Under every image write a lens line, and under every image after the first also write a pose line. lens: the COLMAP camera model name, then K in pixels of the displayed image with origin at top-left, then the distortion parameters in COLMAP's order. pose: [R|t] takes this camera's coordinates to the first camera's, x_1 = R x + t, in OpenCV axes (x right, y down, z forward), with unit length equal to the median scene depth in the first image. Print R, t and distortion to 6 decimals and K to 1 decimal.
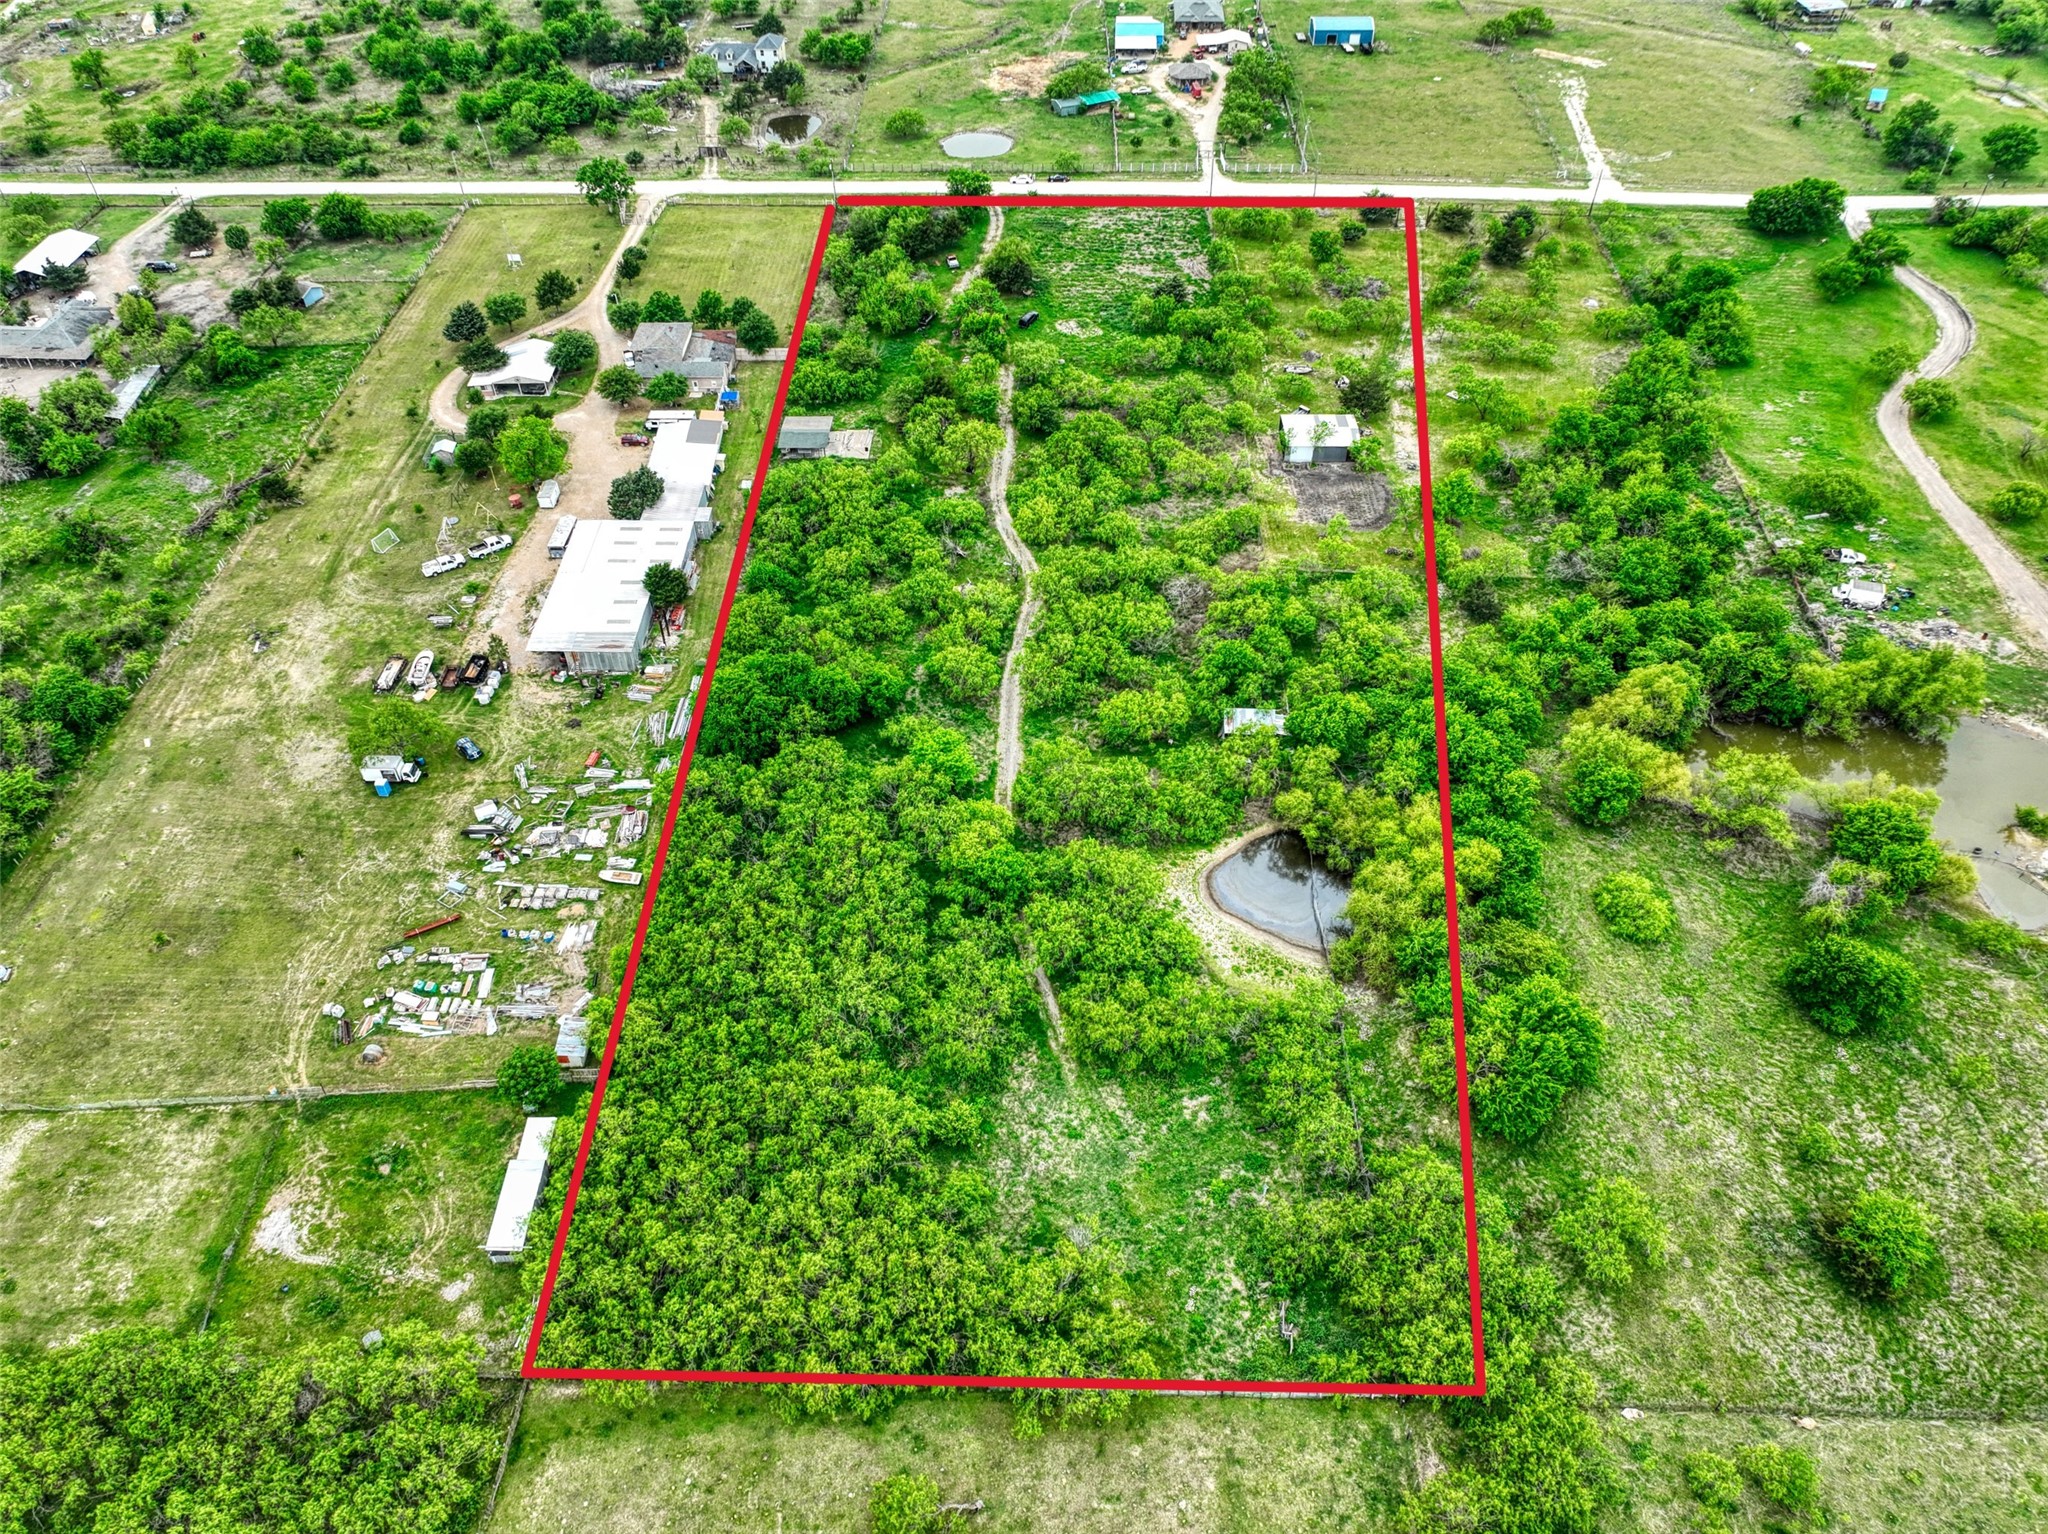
lens RADIAL K [[1531.2, 0, 1024.0], [0, 1531.2, 767.0], [0, 0, 1]] dist [0.006953, -0.002042]
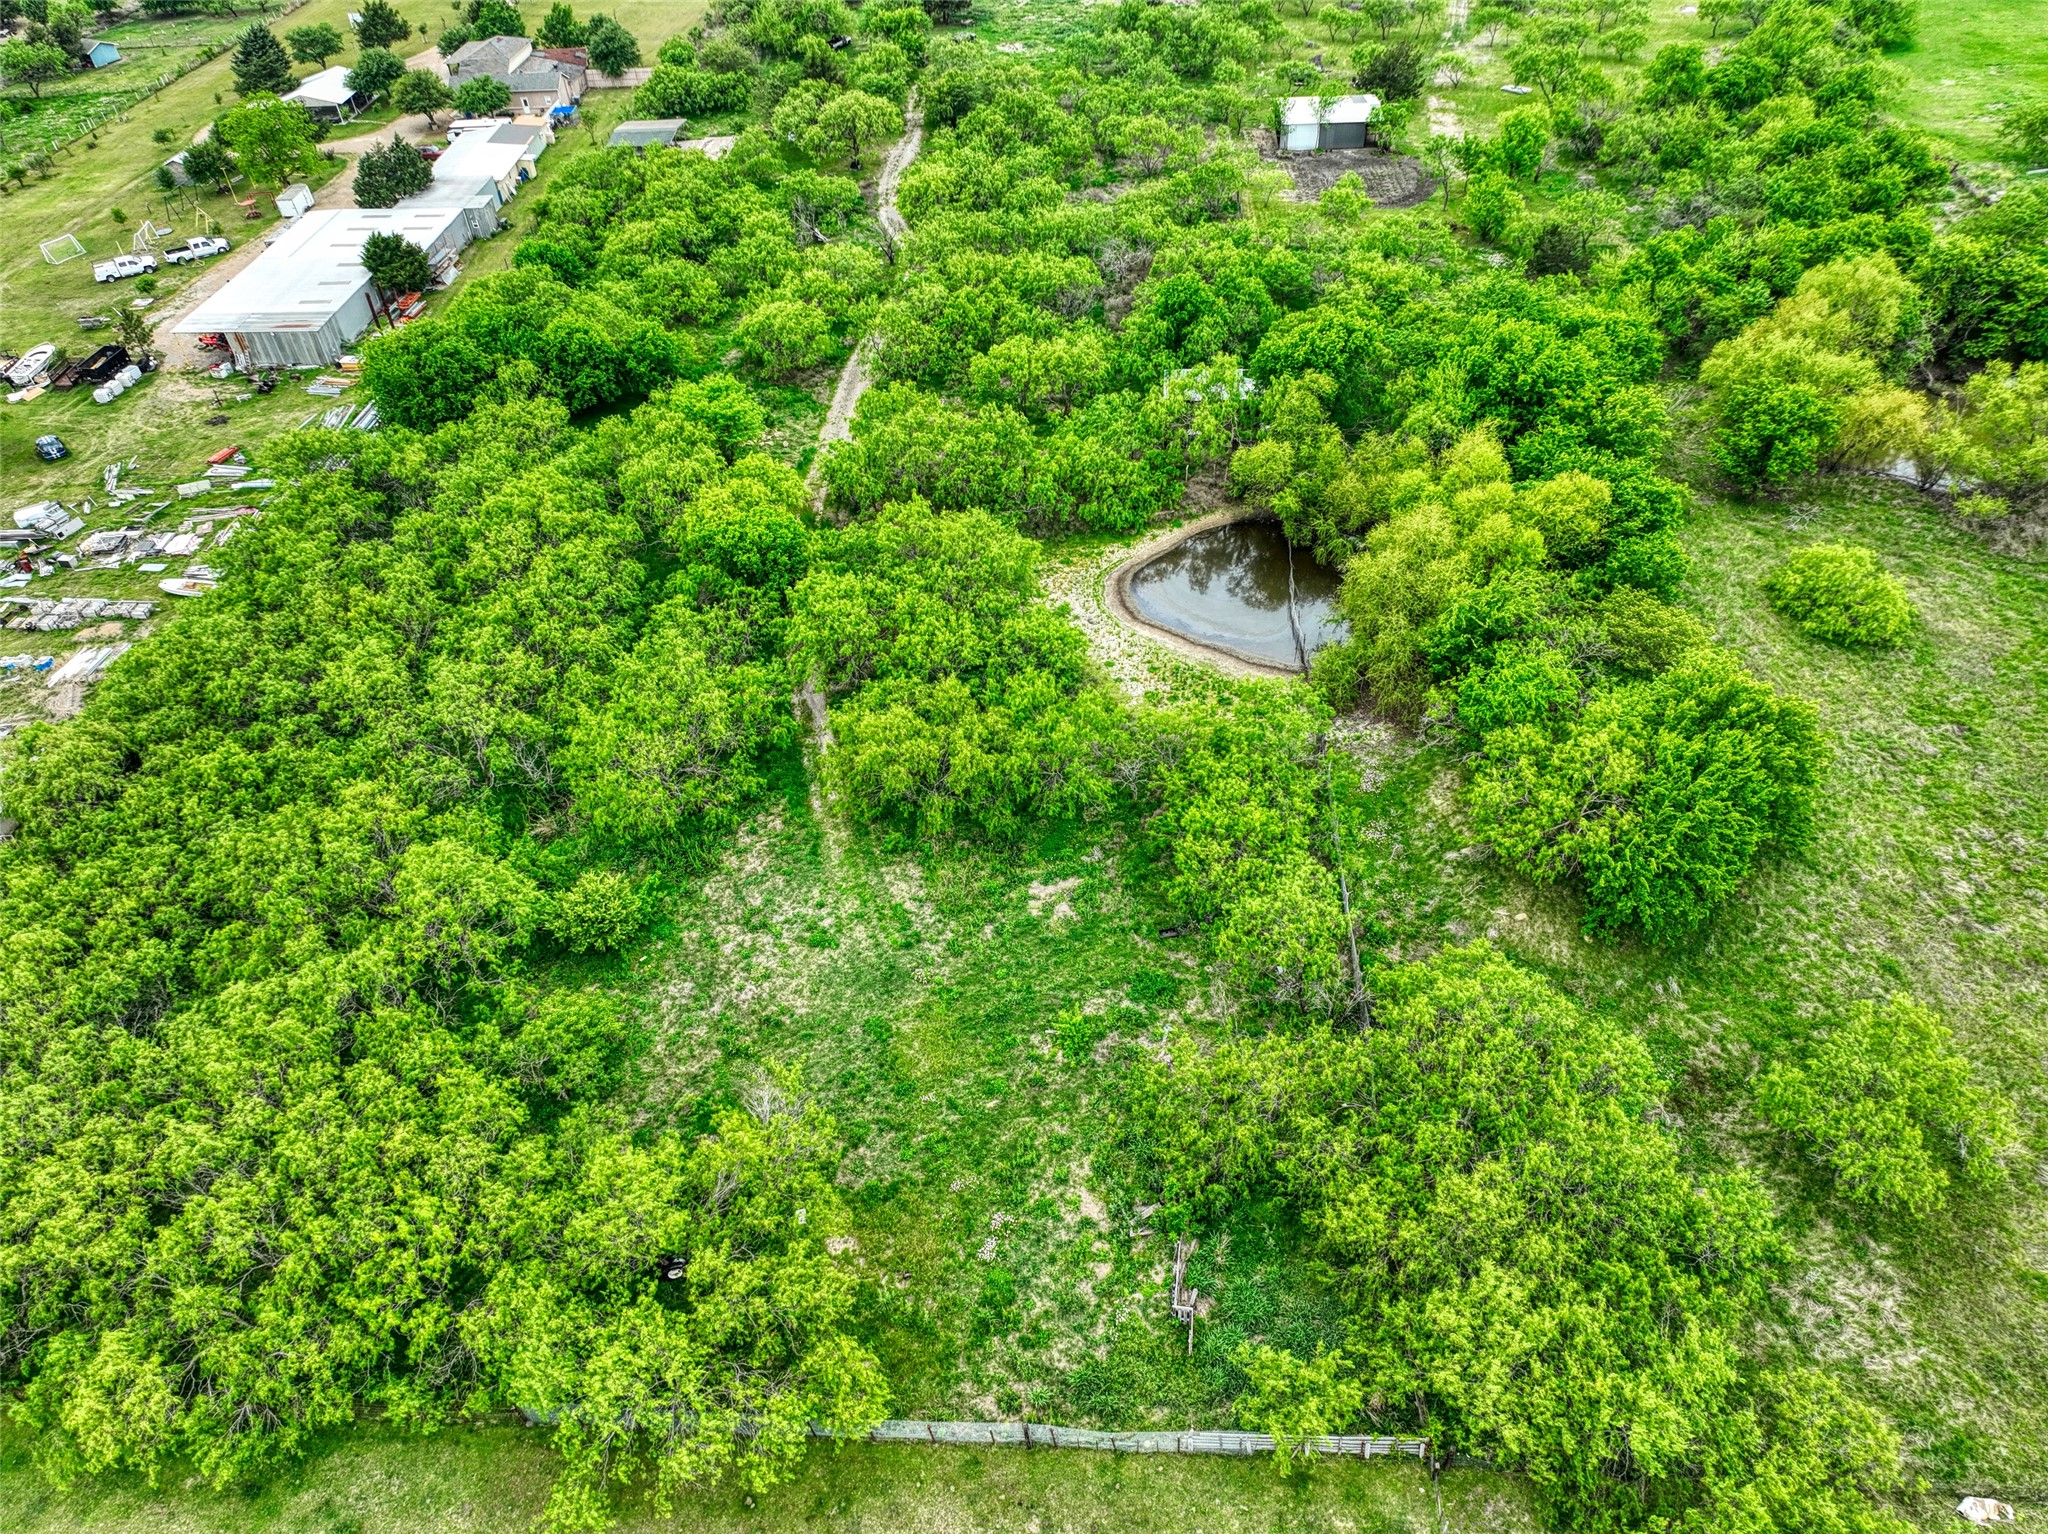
lens RADIAL K [[1433.2, 0, 1024.0], [0, 1433.2, 767.0], [0, 0, 1]] dist [-0.003623, 0.021174]
pose [[0.998461, -0.006398, -0.055090, 0.126893], [0.004495, 0.999391, -0.034599, 0.188351], [0.055278, 0.034298, 0.997882, 0.477816]]
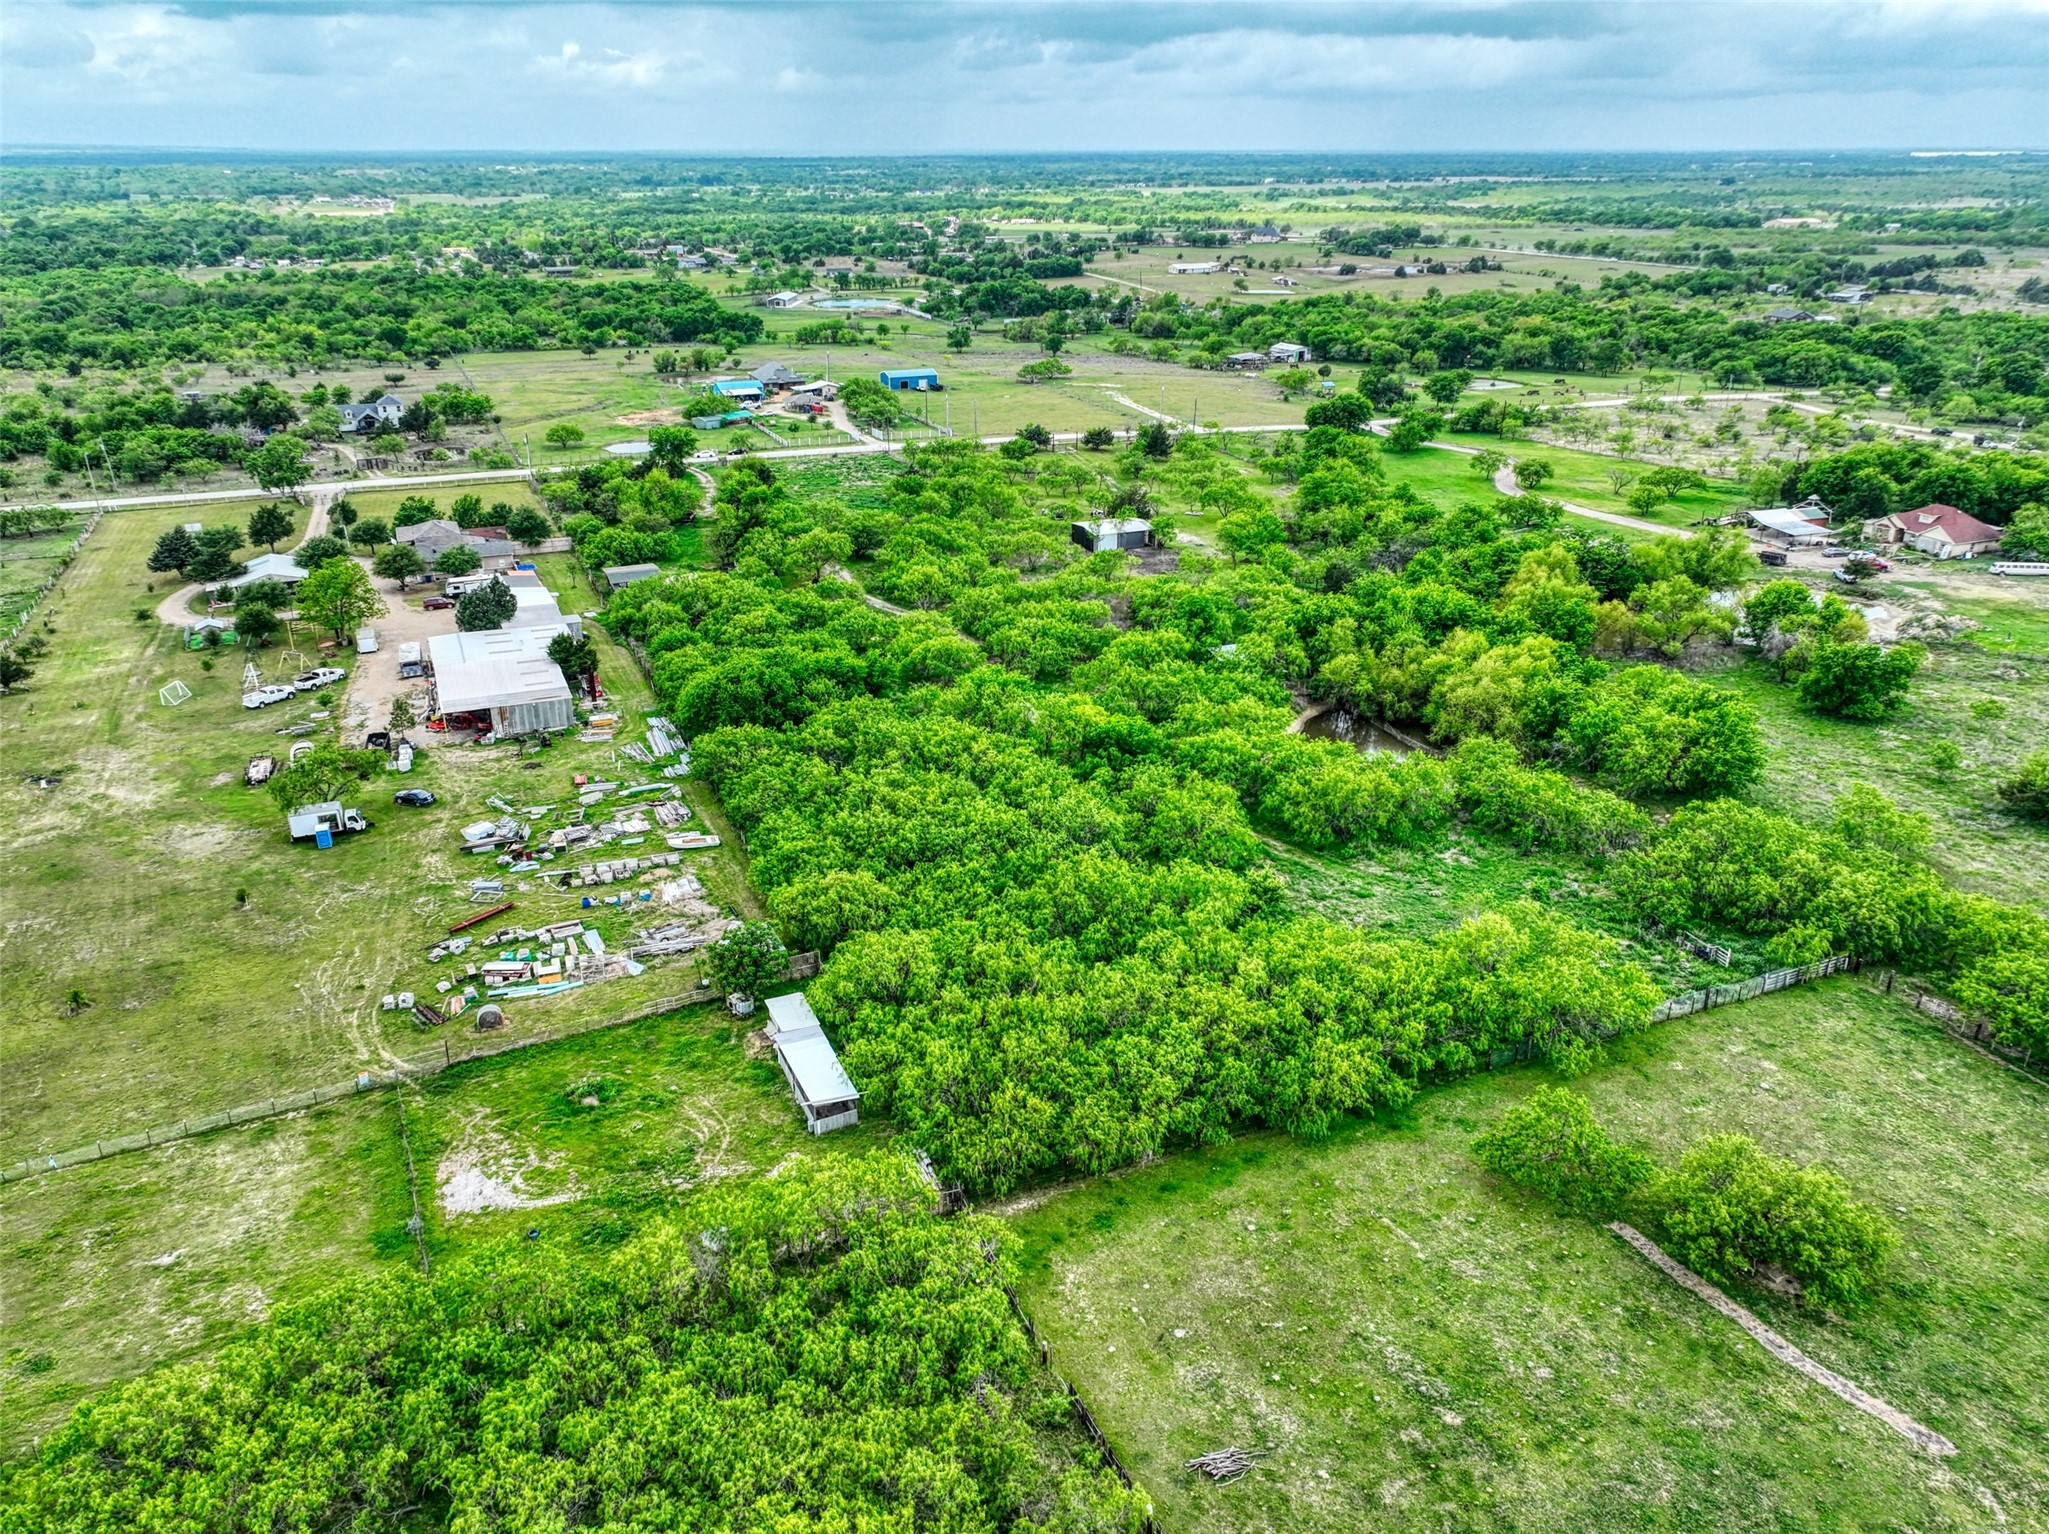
lens RADIAL K [[1465.4, 0, 1024.5], [0, 1465.4, 767.0], [0, 0, 1]] dist [0.005782, 0.003743]
pose [[0.910964, -0.149100, 0.384595, -0.445391], [0.276757, 0.912299, -0.301855, 0.359779], [-0.305859, 0.381418, 0.872336, 0.274511]]
